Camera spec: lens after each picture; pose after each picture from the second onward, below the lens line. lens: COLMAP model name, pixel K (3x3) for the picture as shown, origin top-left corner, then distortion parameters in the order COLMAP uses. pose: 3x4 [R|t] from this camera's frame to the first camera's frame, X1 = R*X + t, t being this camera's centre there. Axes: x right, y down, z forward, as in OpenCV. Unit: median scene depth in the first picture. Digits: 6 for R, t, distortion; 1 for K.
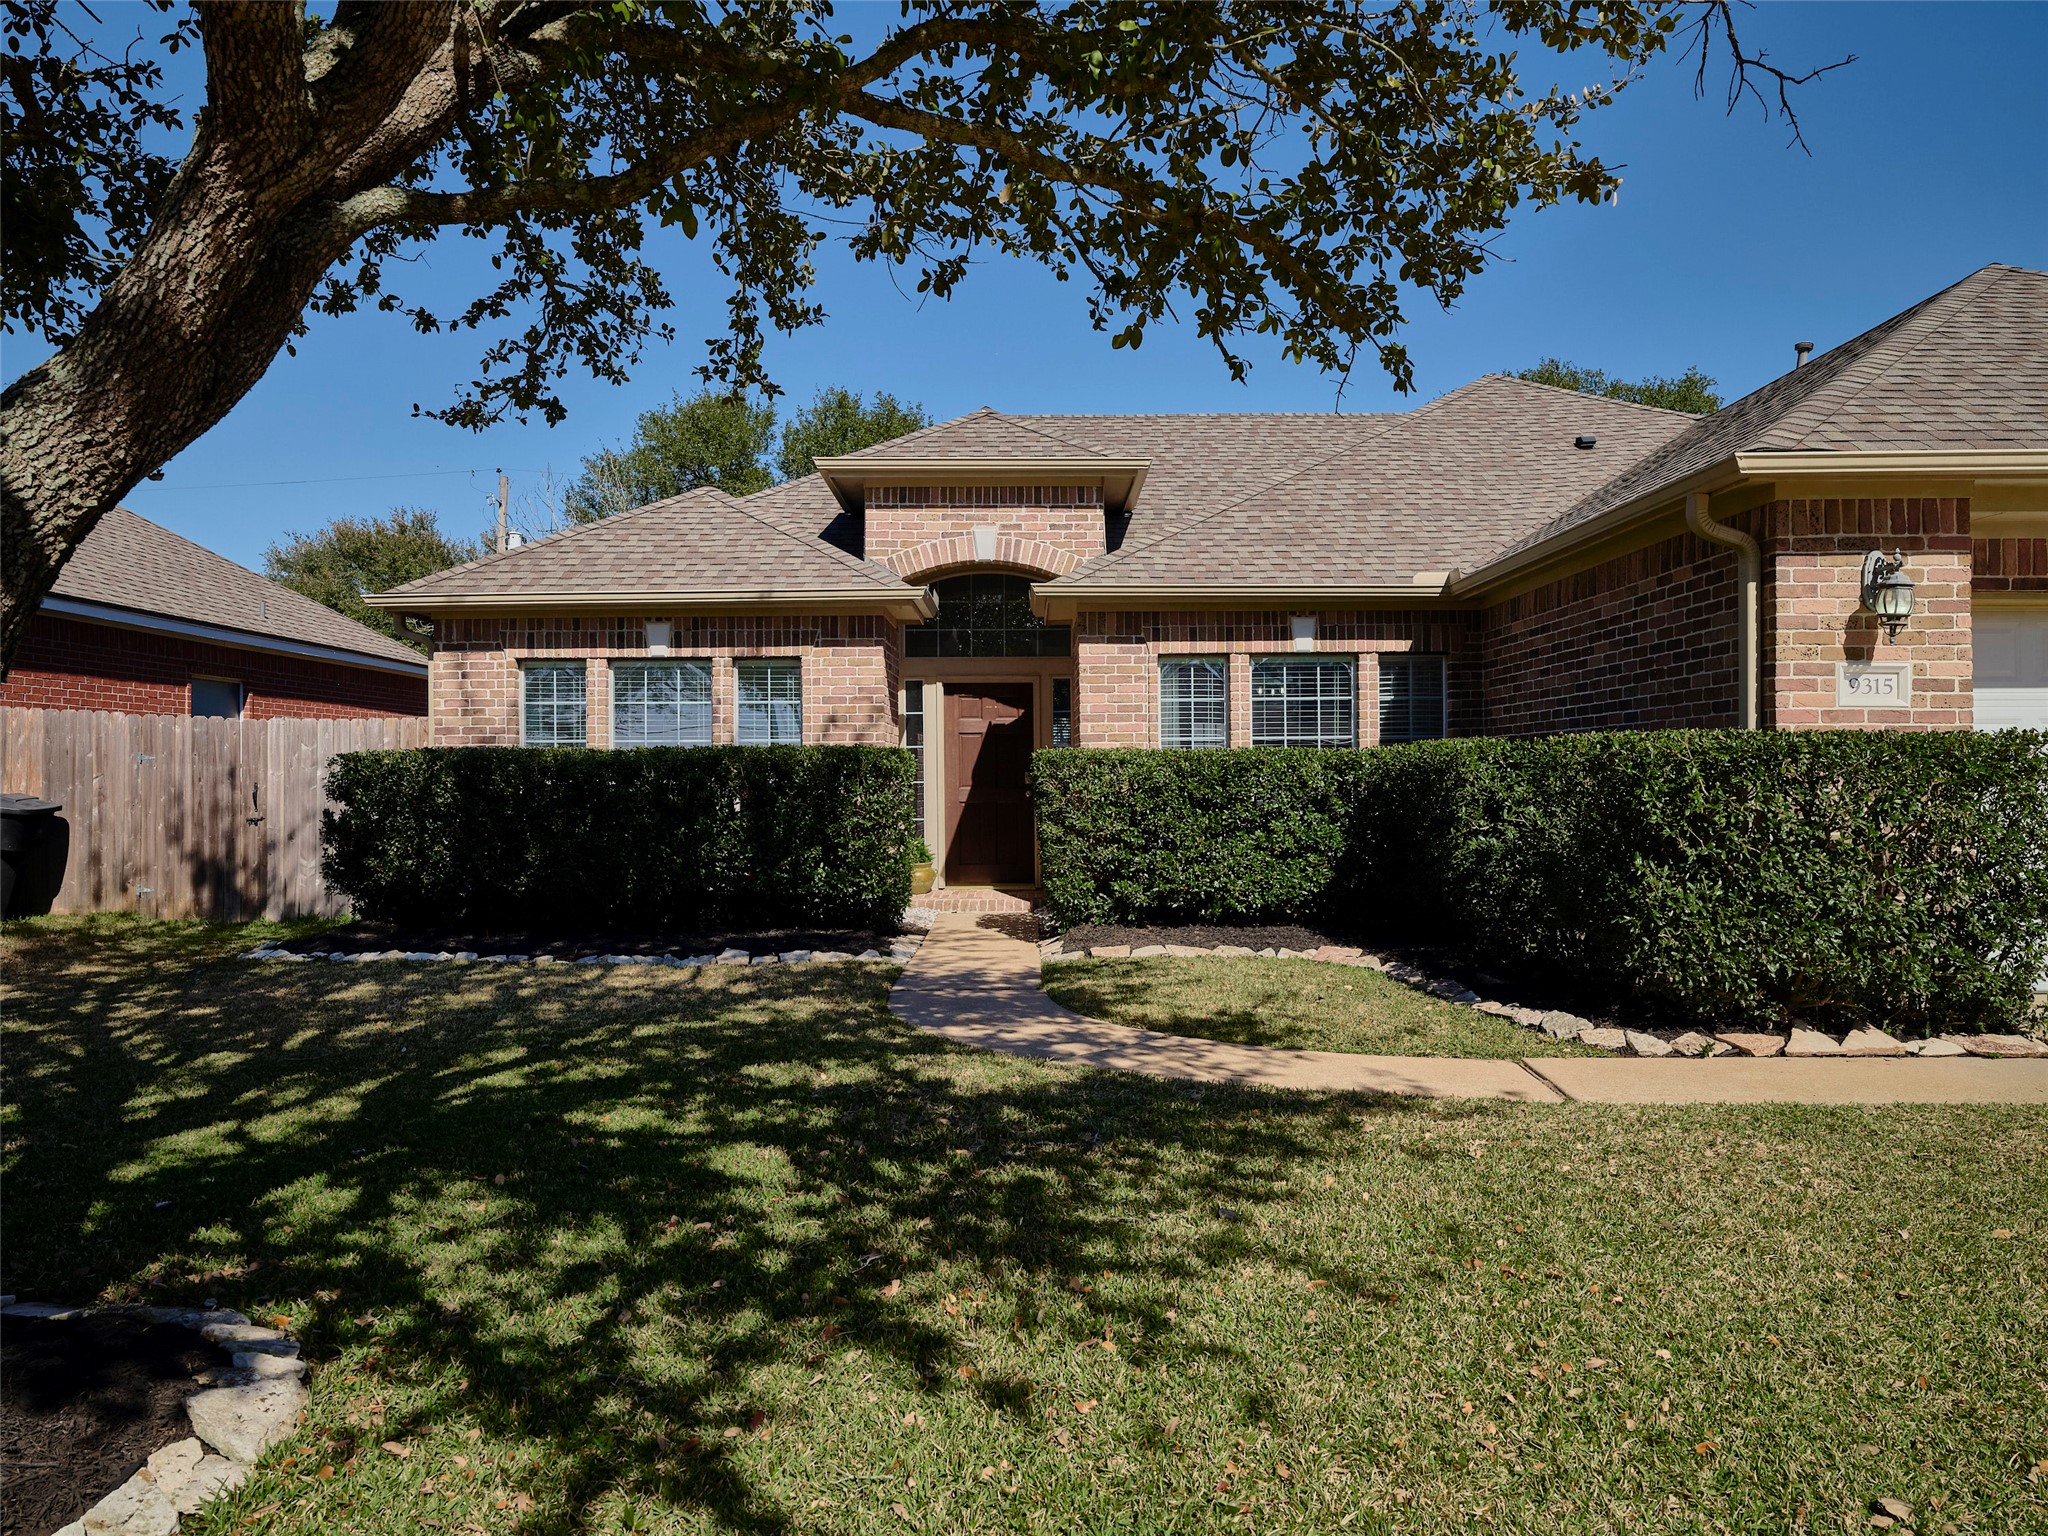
lens RADIAL K [[1402.2, 0, 1026.6], [0, 1402.2, 774.1], [0, 0, 1]] dist [-0.003024, 0.003430]
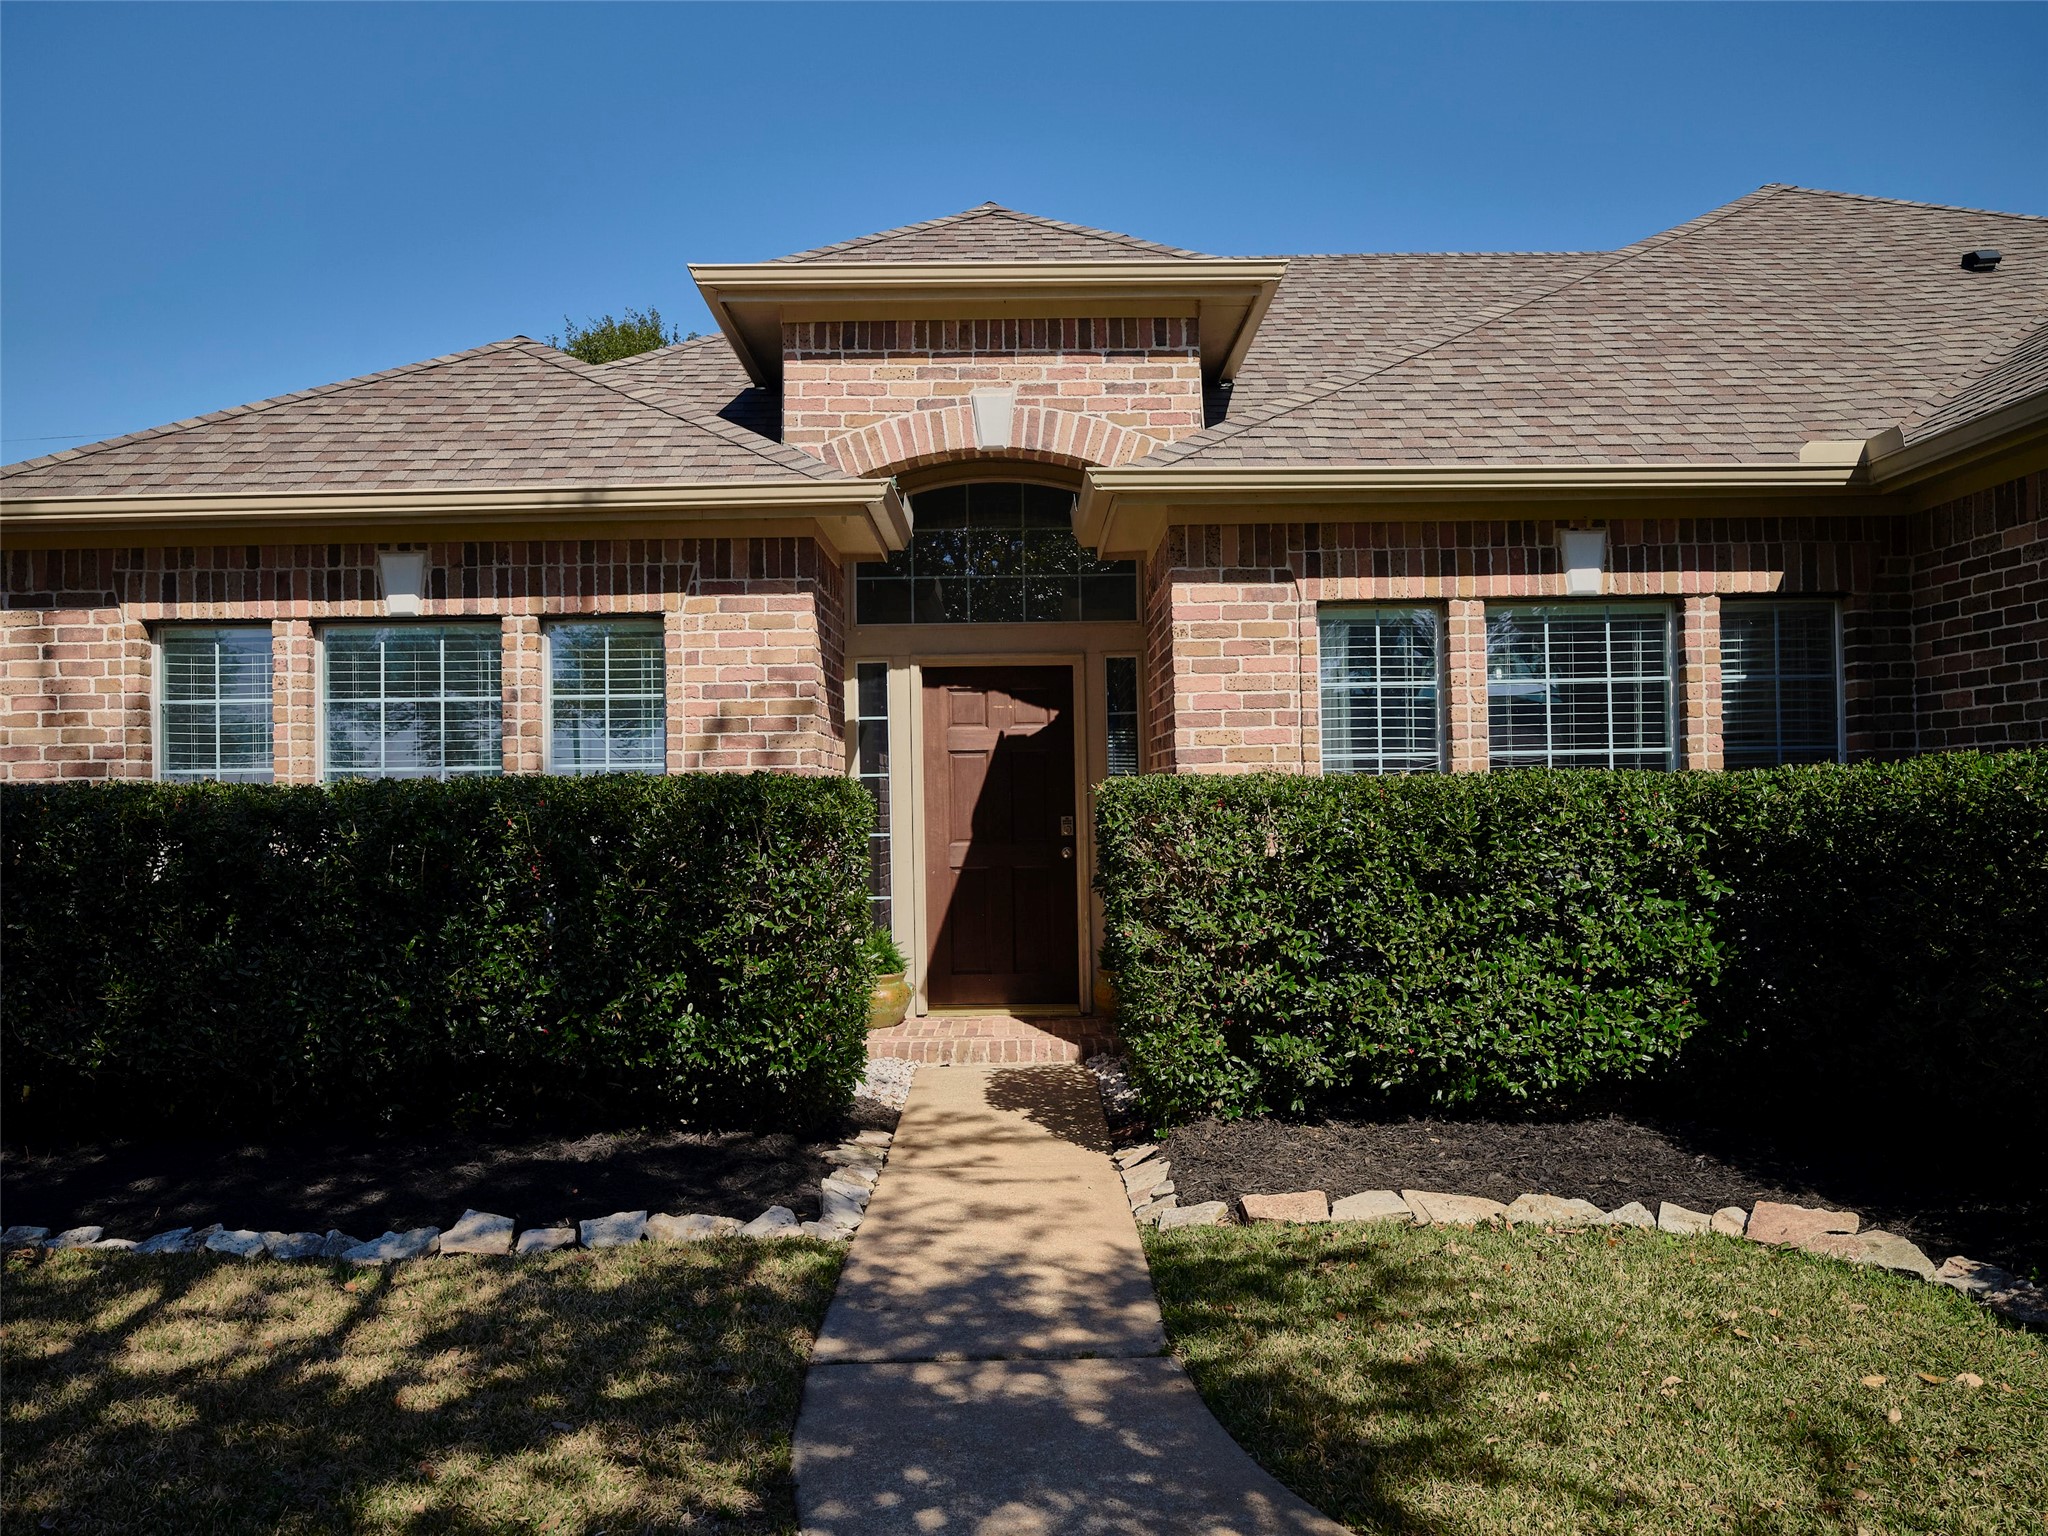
lens RADIAL K [[1690.6, 0, 1030.4], [0, 1690.6, 771.6], [0, 0, 1]] dist [0.000933, -0.006848]
pose [[0.999925, -0.009198, 0.008092, -0.023859], [0.009362, 0.999749, -0.020374, -0.007001], [-0.007903, 0.020448, 0.999760, 0.347792]]
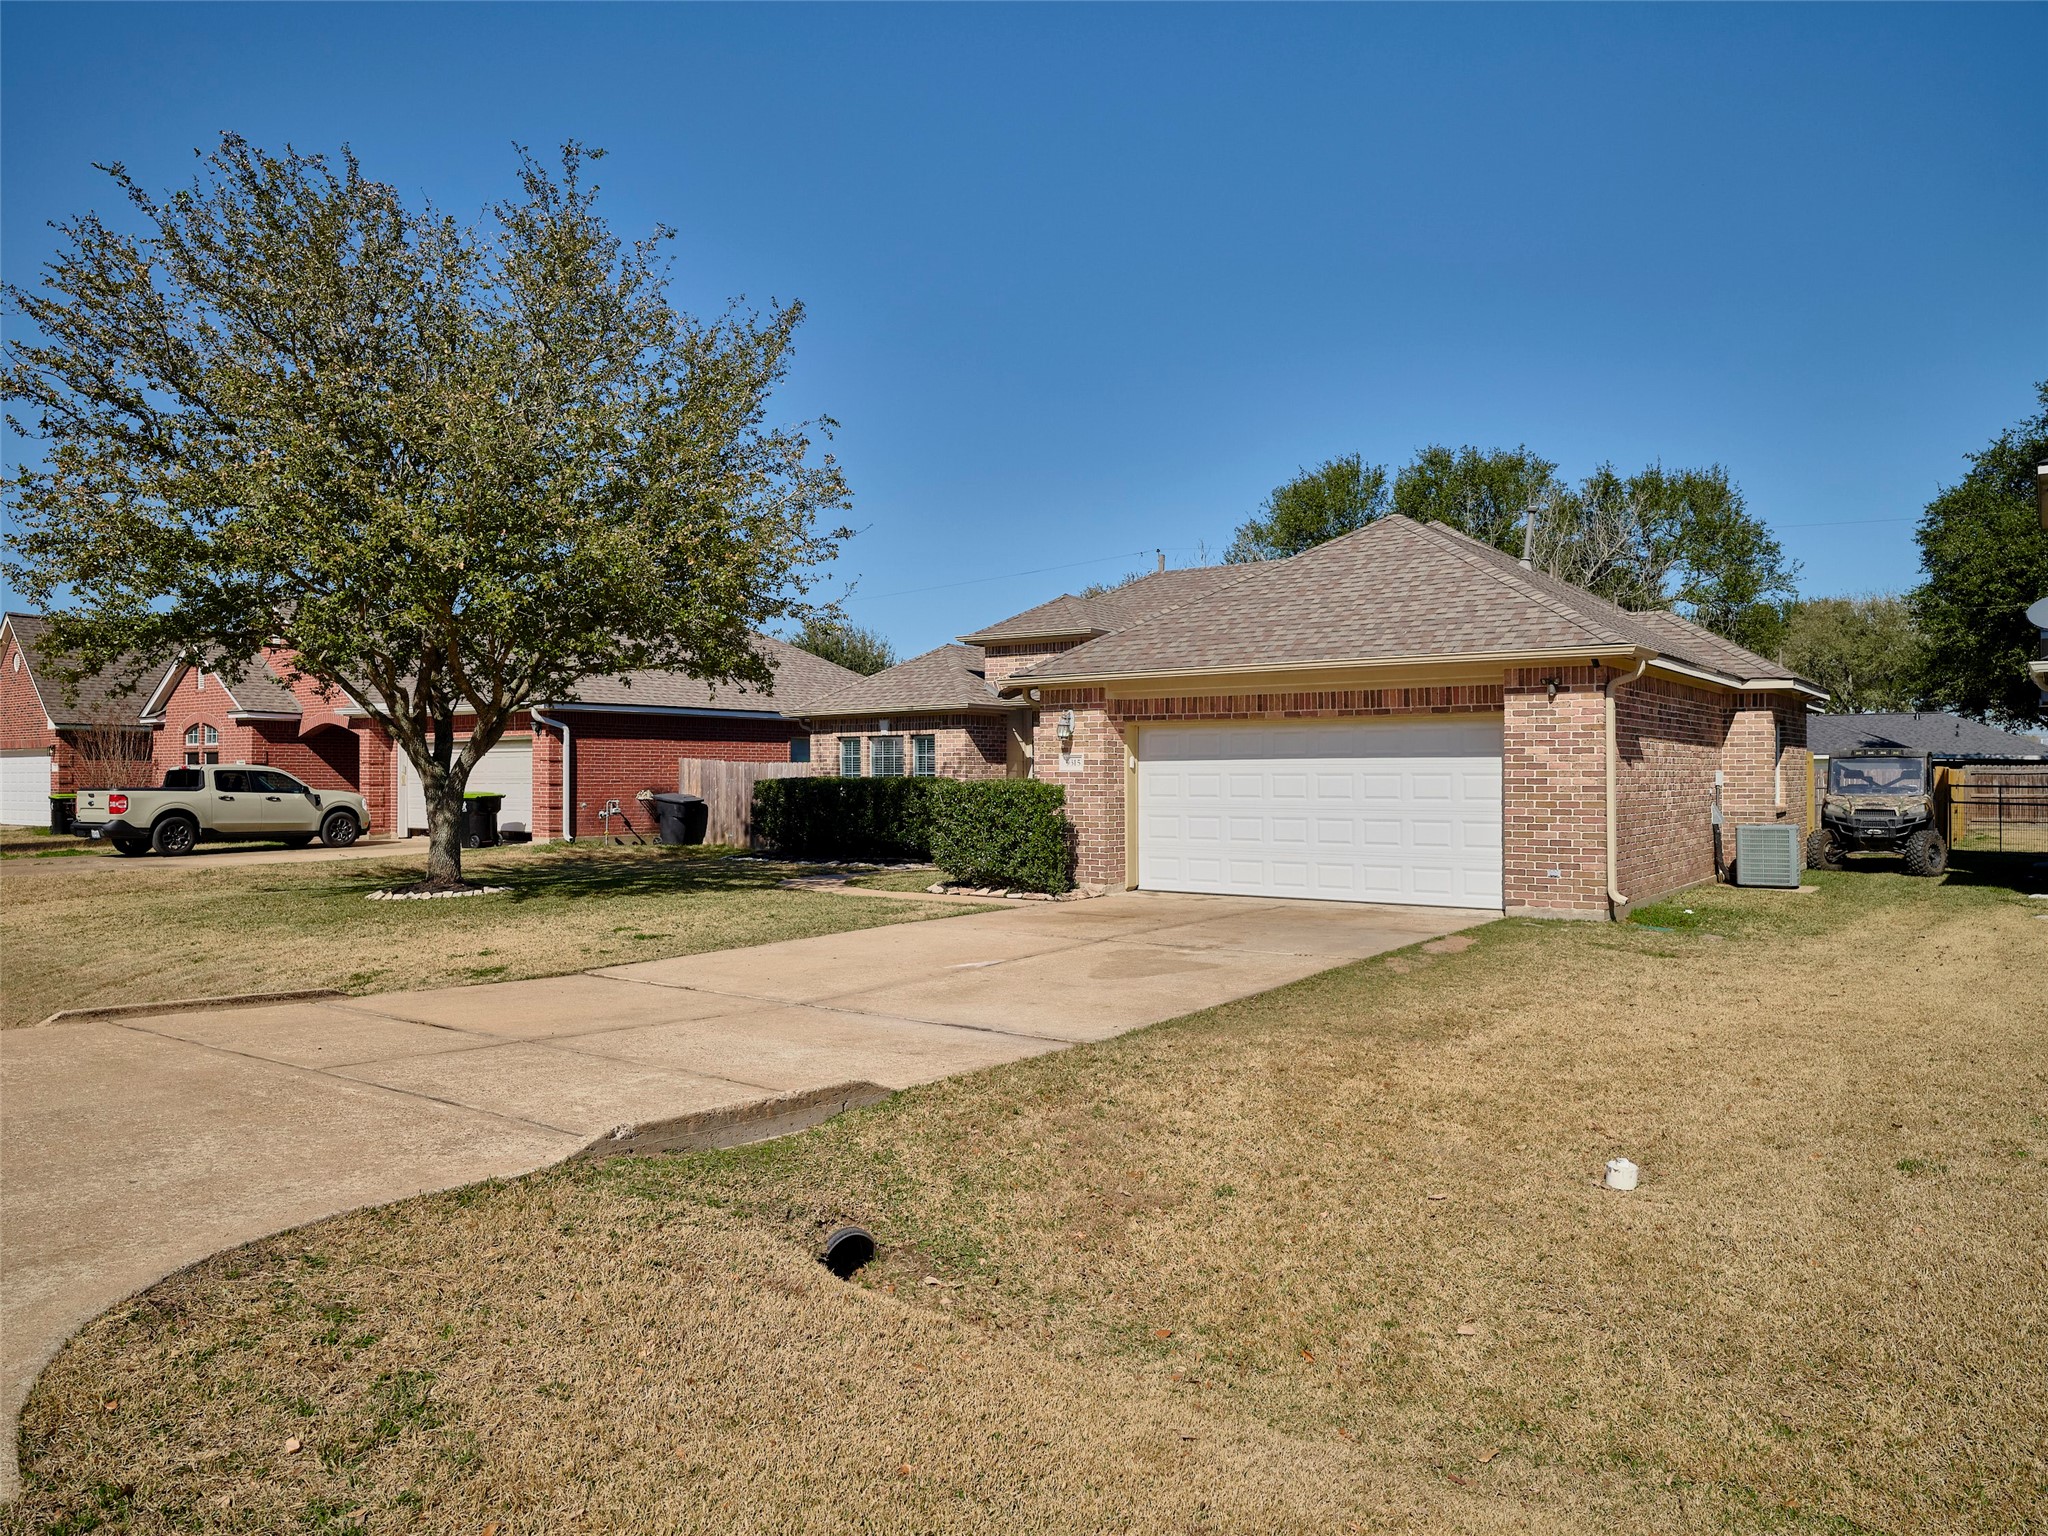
lens RADIAL K [[1414.6, 0, 1013.7], [0, 1414.6, 767.9], [0, 0, 1]] dist [-0.000281, -0.000219]
pose [[0.809765, -0.000558, -0.586754, 1.234949], [-0.000326, 0.999999, -0.001402, -0.030542], [0.586754, 0.001326, 0.809764, -0.694237]]
